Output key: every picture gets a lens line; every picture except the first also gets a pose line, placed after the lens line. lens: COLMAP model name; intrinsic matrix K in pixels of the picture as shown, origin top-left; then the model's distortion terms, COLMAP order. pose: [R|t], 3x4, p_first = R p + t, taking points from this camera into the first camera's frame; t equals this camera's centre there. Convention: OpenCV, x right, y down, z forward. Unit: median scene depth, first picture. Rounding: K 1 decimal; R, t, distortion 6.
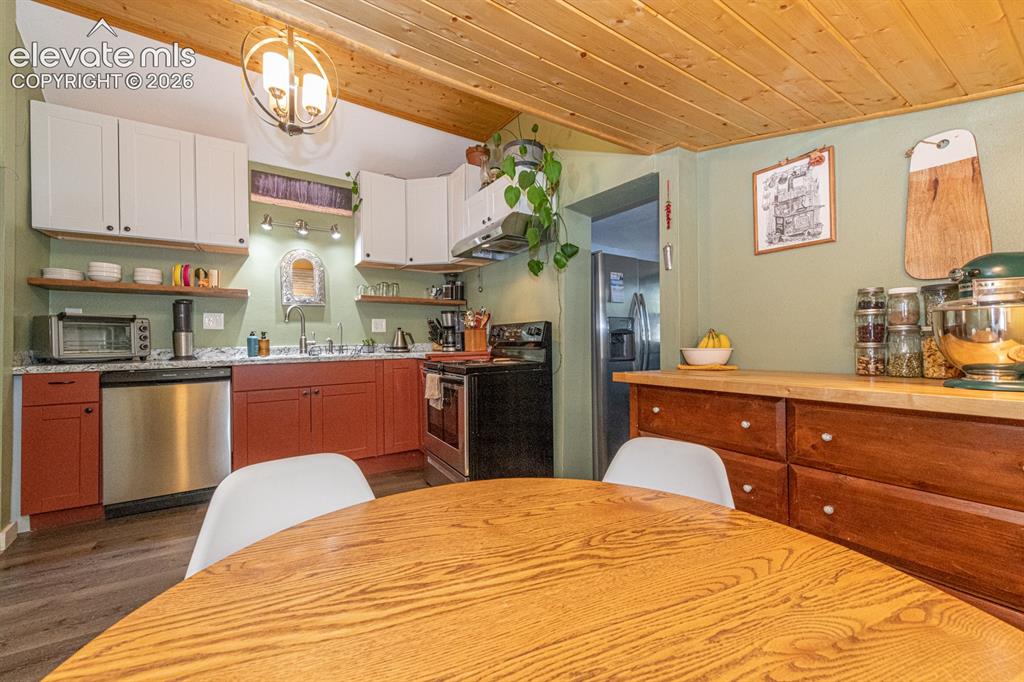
lens RADIAL K [[416.6, 0, 511.0], [0, 416.6, 337.9], [0, 0, 1]] dist [0.005525, -0.000115]
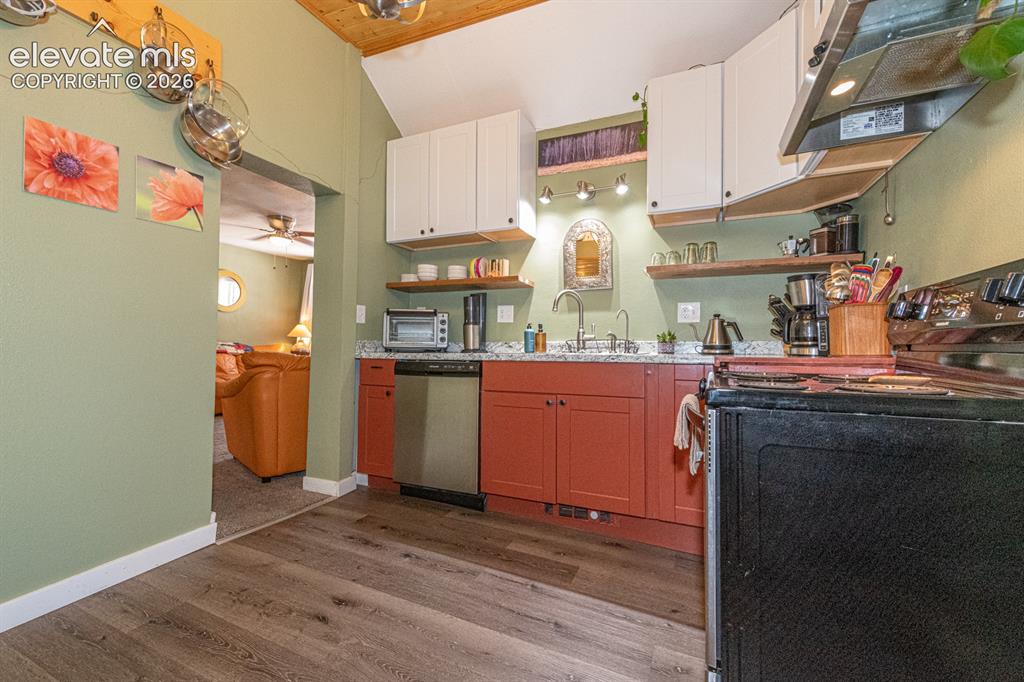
lens RADIAL K [[416.6, 0, 515.5], [0, 416.6, 340.2], [0, 0, 1]] dist [0.005525, -0.000115]
pose [[0.556498, 0.003509, -0.830842, 0.087880], [-0.011661, 0.999926, -0.003587, 0.022420], [0.830767, 0.011684, 0.556497, 0.493985]]
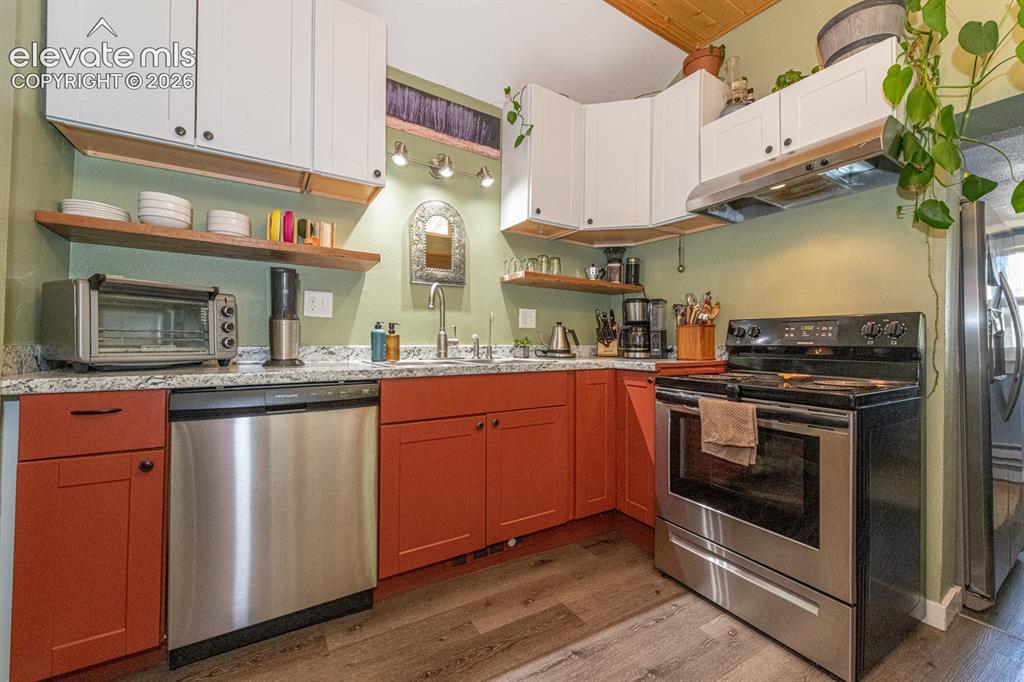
lens RADIAL K [[410.1, 0, 492.6], [0, 410.1, 337.1], [0, 0, 1]] dist [0.003672, -0.000457]
pose [[0.999718, 0.021331, -0.010410, -0.439377], [-0.021392, 0.999754, -0.005775, 0.007842], [0.010284, 0.005996, 0.999929, 0.378342]]
